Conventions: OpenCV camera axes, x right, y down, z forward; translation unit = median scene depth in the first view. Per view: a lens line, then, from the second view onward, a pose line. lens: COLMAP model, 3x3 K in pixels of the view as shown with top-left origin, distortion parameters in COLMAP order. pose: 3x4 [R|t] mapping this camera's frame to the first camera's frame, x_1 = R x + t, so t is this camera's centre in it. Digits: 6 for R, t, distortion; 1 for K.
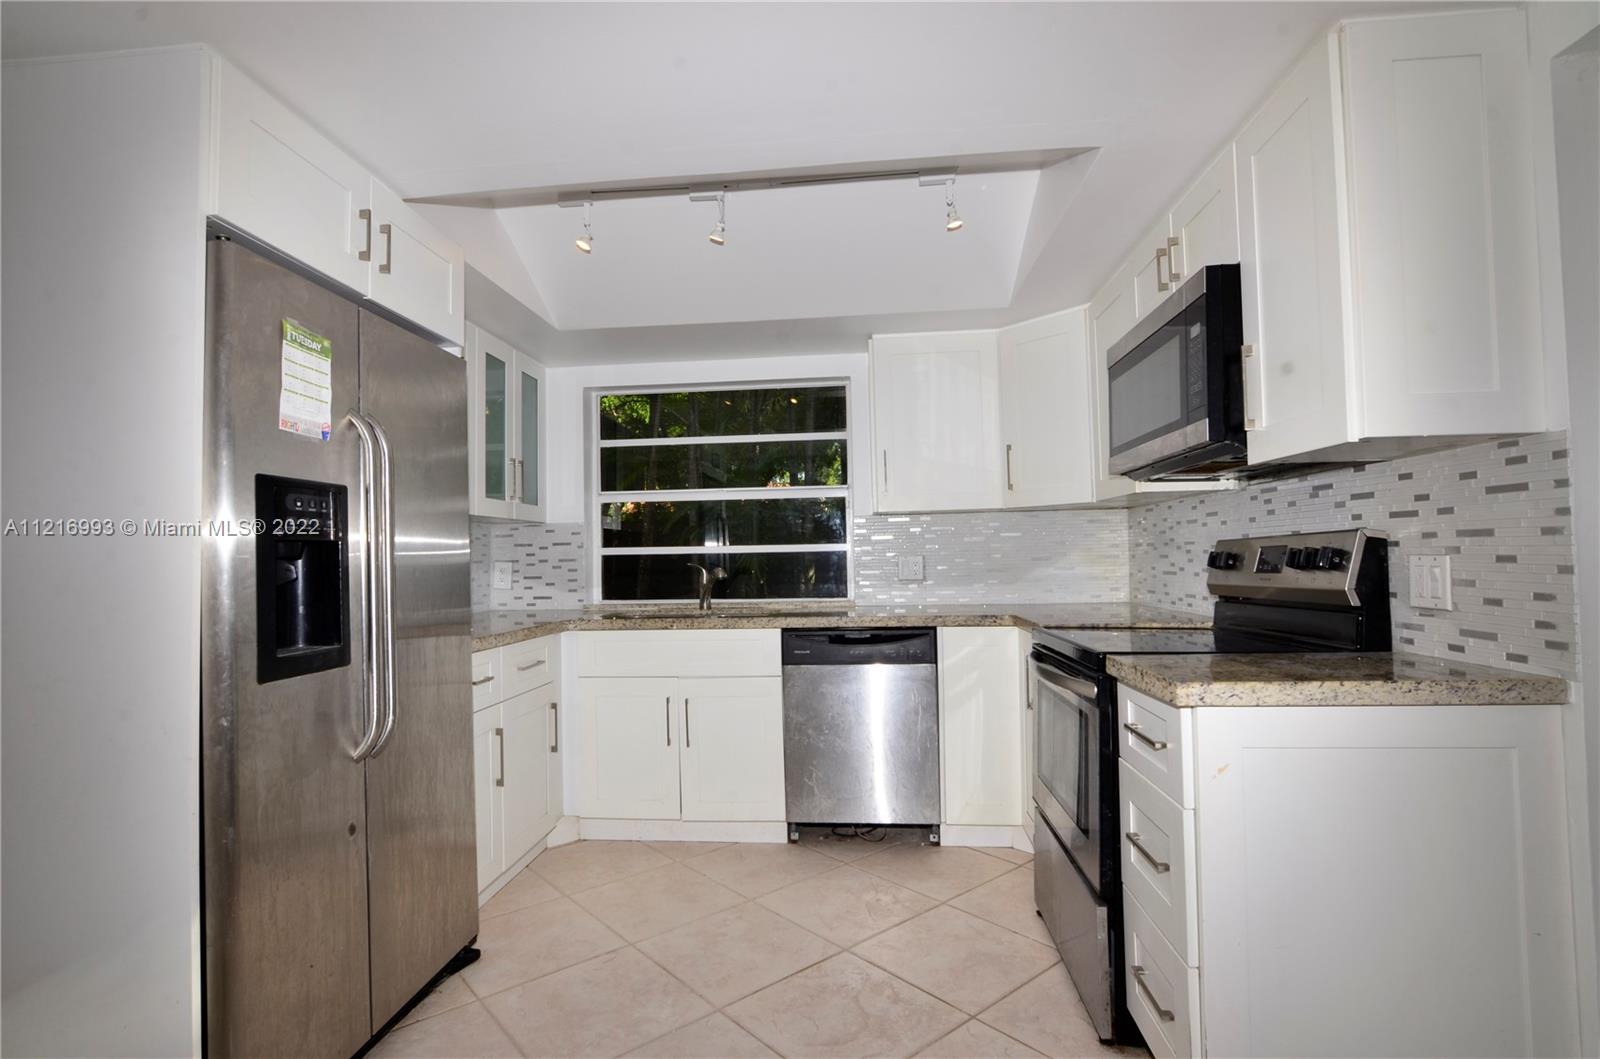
lens RADIAL K [[784.9, 0, 788.2], [0, 784.9, 535.7], [0, 0, 1]] dist [-0.035433, 0.014737]
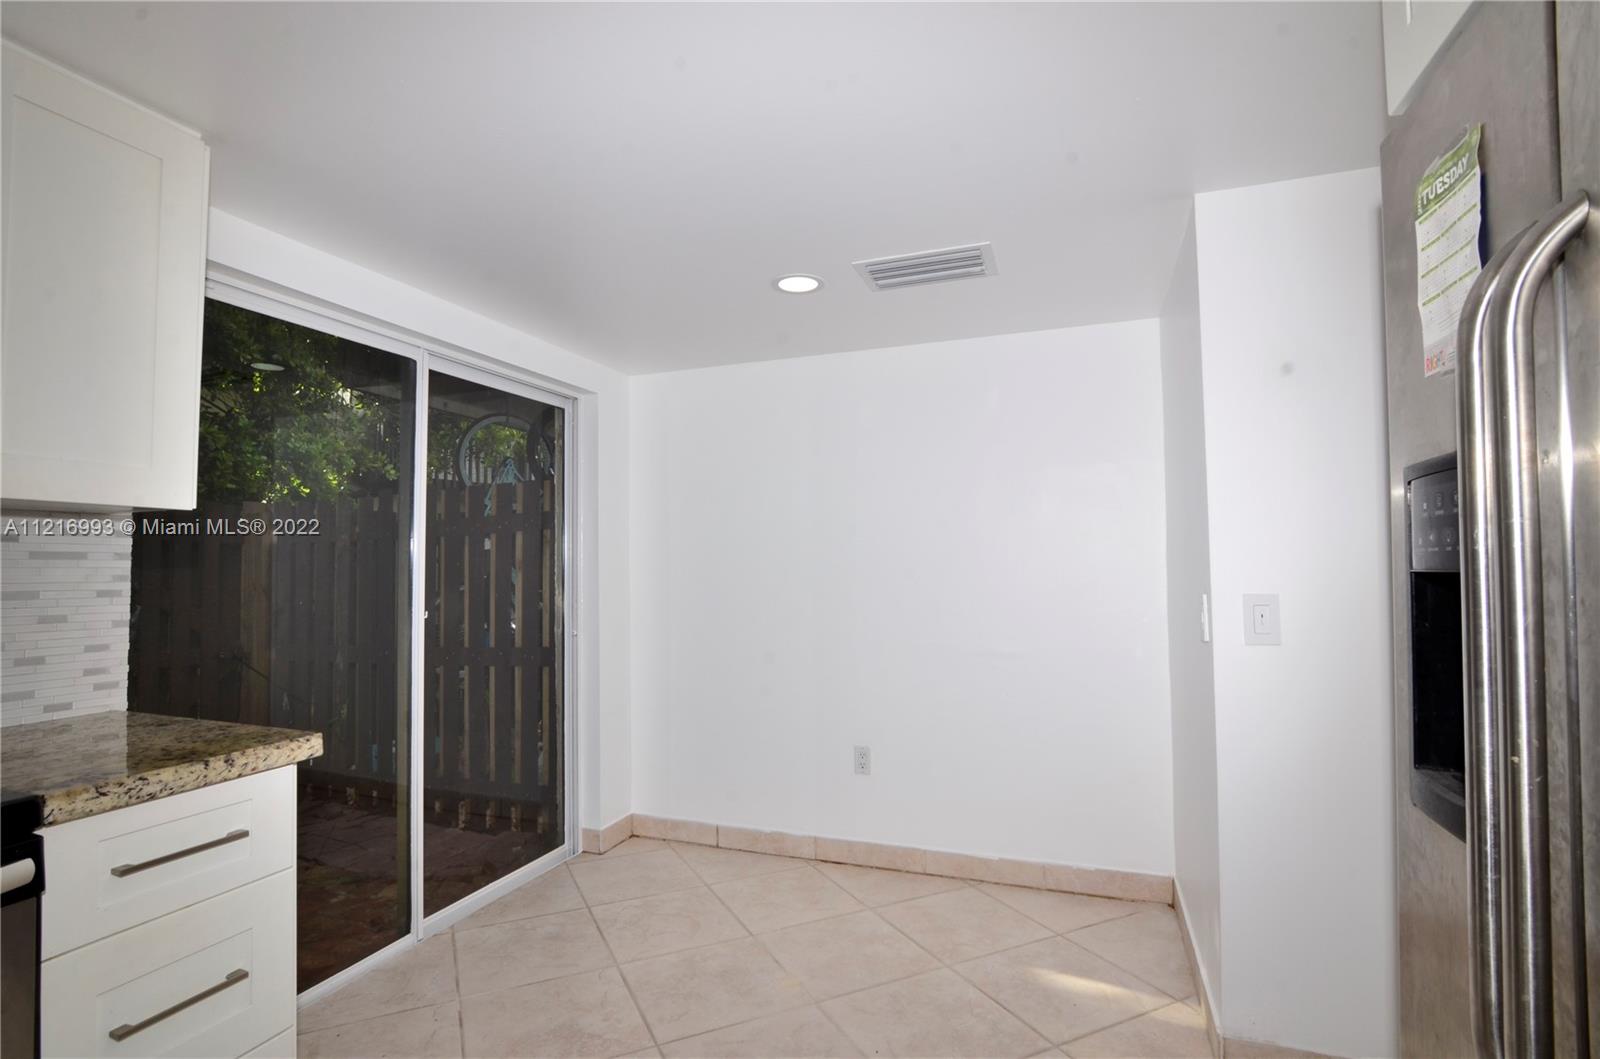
lens RADIAL K [[784.9, 0, 788.2], [0, 784.9, 535.7], [0, 0, 1]] dist [-0.035433, 0.014737]
pose [[-0.965417, 0.030232, 0.258951, -0.240507], [0.012314, 0.997433, -0.070538, 0.000910], [-0.260419, -0.064910, -0.963311, 1.159860]]
